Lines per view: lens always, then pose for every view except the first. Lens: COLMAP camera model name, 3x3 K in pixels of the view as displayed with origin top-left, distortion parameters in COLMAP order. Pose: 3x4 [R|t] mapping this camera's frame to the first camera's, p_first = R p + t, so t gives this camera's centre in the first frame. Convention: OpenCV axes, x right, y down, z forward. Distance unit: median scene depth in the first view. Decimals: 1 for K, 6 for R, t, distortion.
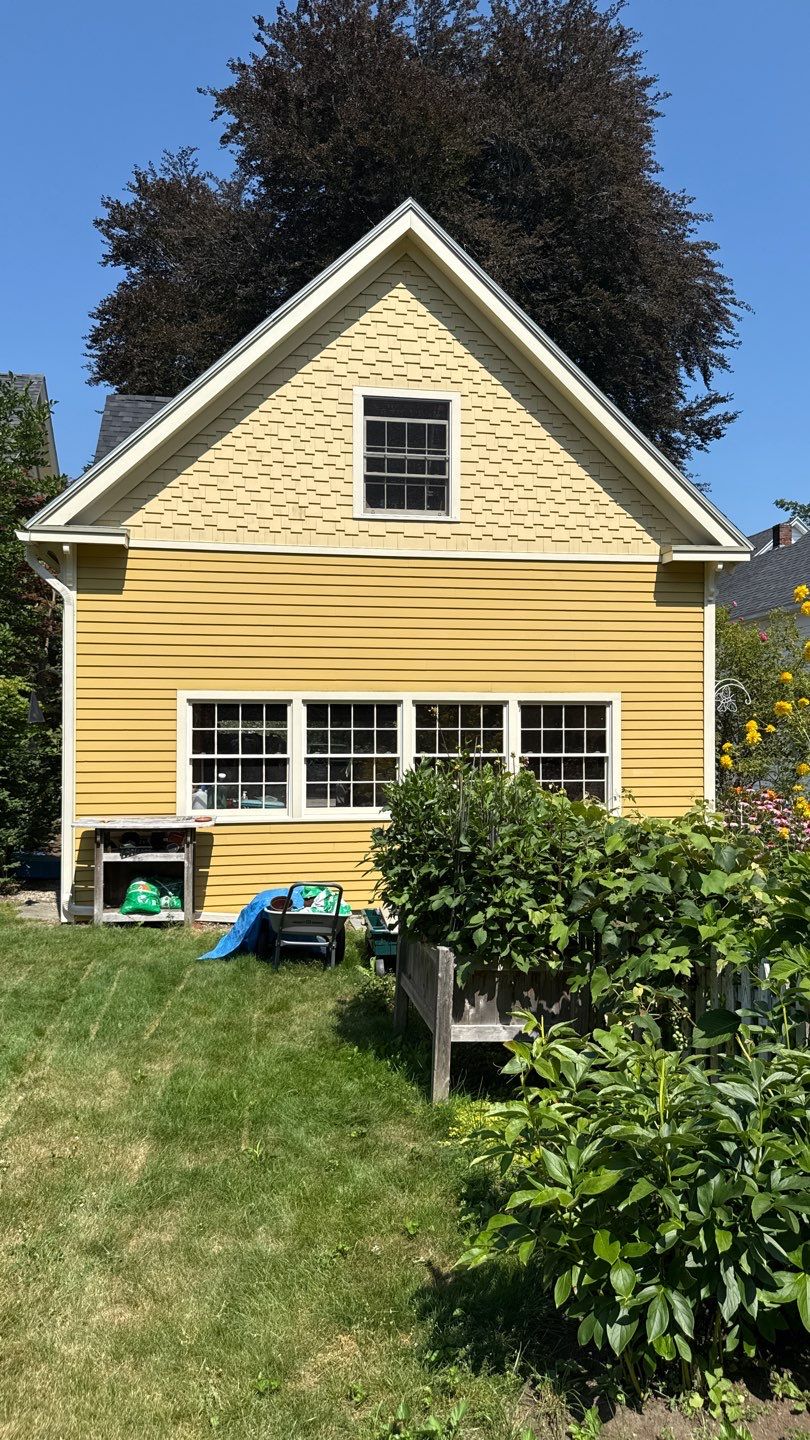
lens RADIAL K [[985.4, 0, 405.7], [0, 985.4, 723.3], [0, 0, 1]] dist [0.114334, -0.187159]
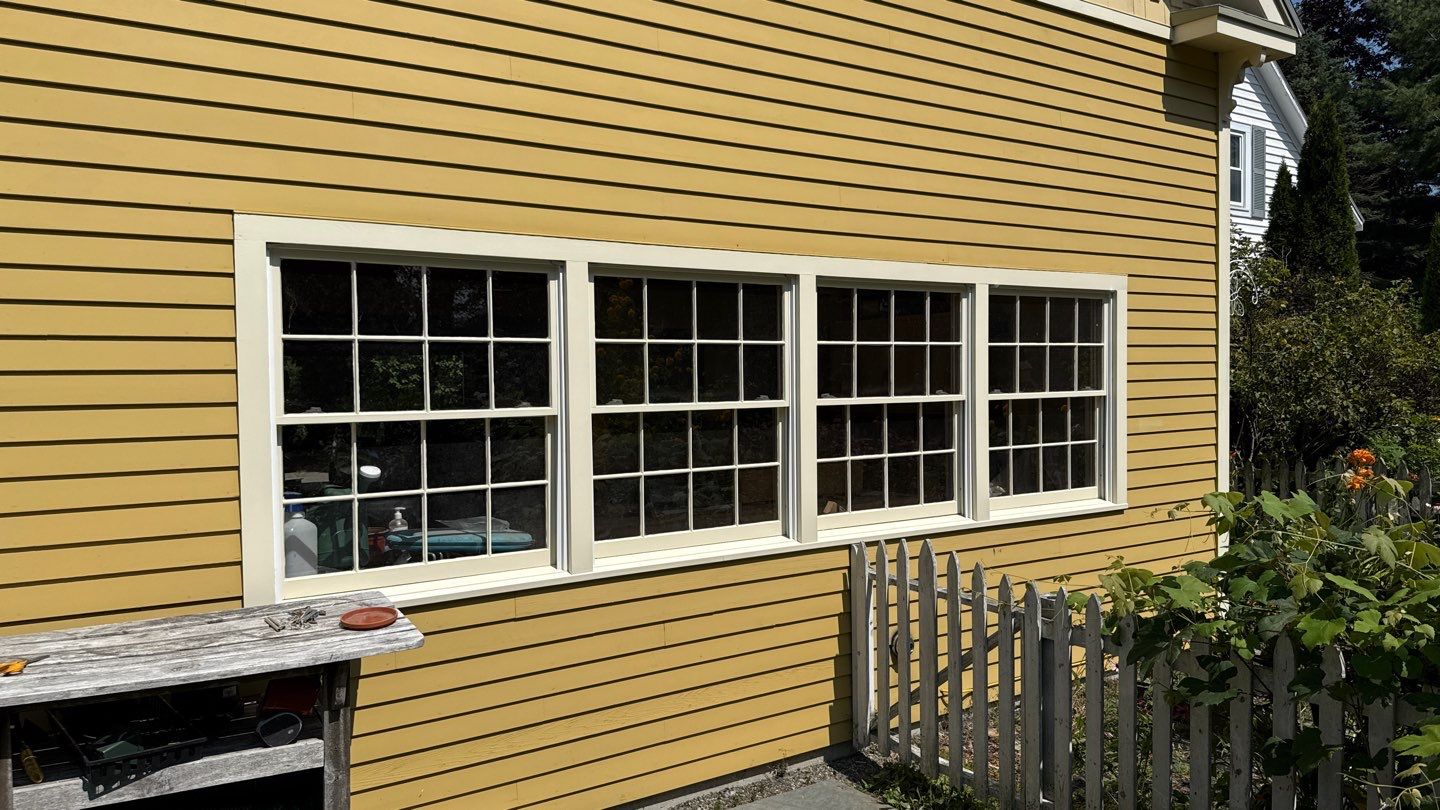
lens RADIAL K [[998.1, 0, 713.0], [0, 998.1, 405.5], [0, 0, 1]] dist [0.142023, -0.273766]
pose [[0.910940, -0.025432, 0.411753, -0.221568], [0.014891, 0.999475, 0.028789, 0.020662], [-0.412269, -0.020093, 0.910840, 0.621276]]
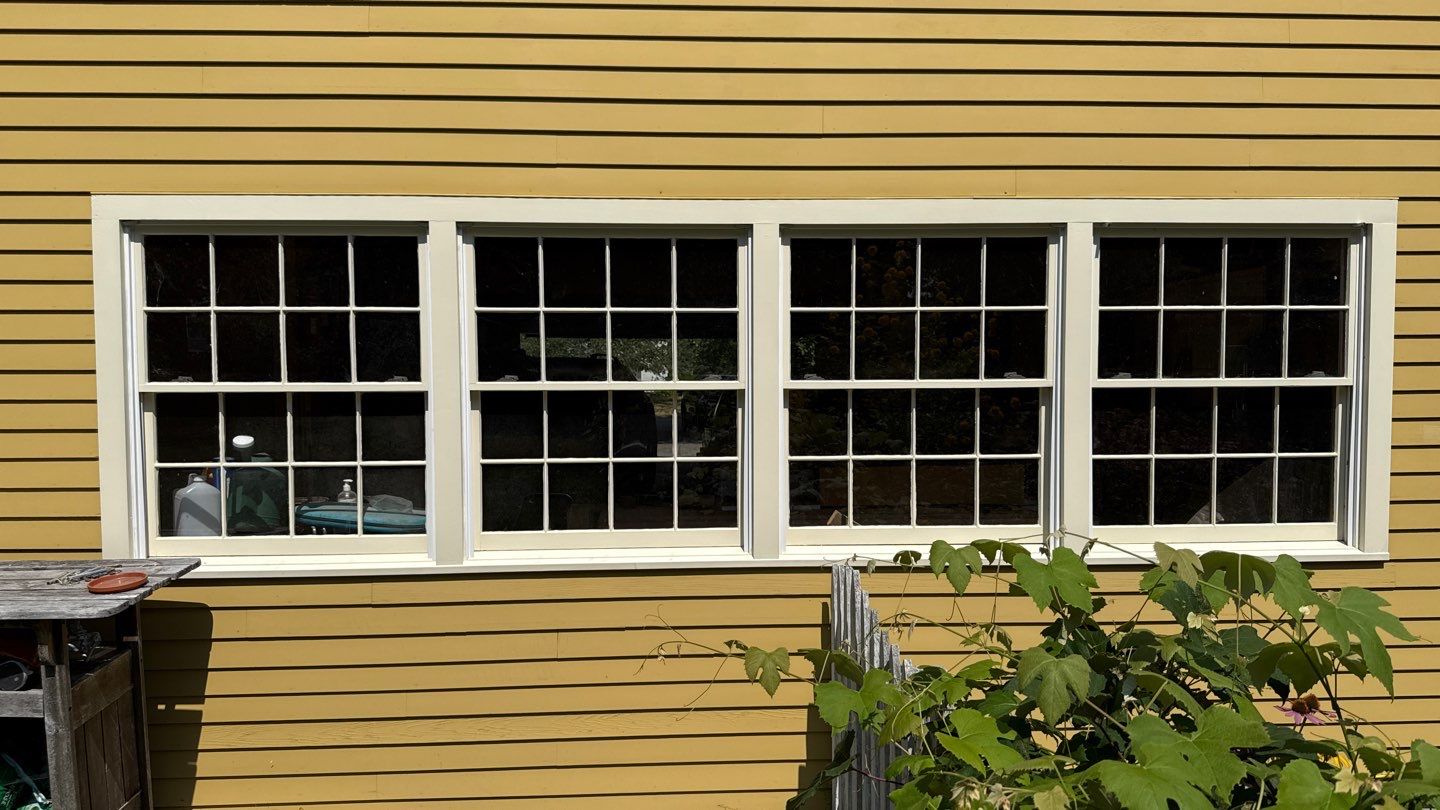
lens RADIAL K [[985.4, 0, 720.0], [0, 985.4, 405.0], [0, 0, 1]] dist [0.114334, -0.187159]
pose [[0.994246, 0.001261, -0.107118, 0.023469], [0.004567, 0.998523, 0.054147, 0.020949], [0.107028, -0.054325, 0.992771, 0.659541]]
